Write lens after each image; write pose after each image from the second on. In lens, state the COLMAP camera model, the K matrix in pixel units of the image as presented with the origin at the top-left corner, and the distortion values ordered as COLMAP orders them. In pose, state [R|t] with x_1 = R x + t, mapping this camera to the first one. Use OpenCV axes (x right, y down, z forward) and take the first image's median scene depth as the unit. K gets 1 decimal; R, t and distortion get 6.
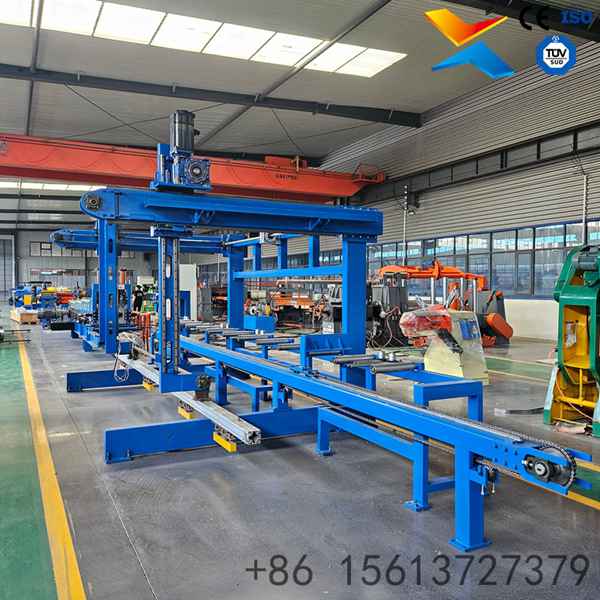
lens RADIAL K [[560.1, 0, 296.9], [0, 560.1, 296.3], [0, 0, 1]] dist [0.058779, -0.025381]
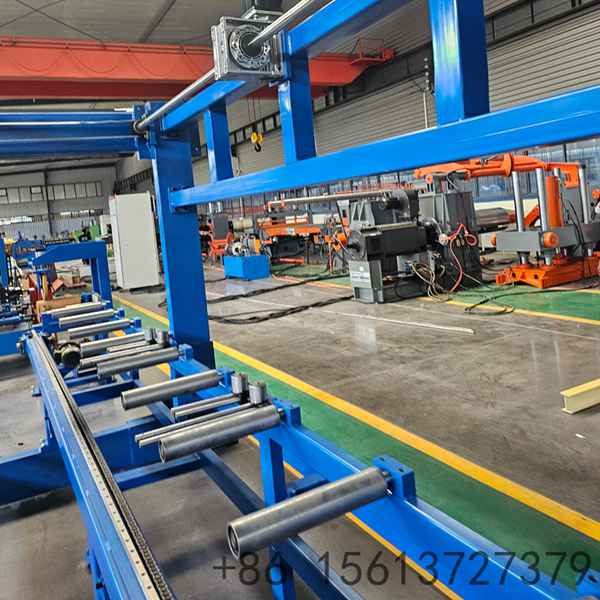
lens RADIAL K [[563.9, 0, 300.6], [0, 563.9, 215.6], [0, 0, 1]] dist [0.074189, -0.085497]
pose [[0.993906, -0.105781, 0.031006, -0.019653], [0.105834, 0.994384, -0.000051, -0.010163], [-0.030826, 0.003332, 0.999519, 0.357458]]
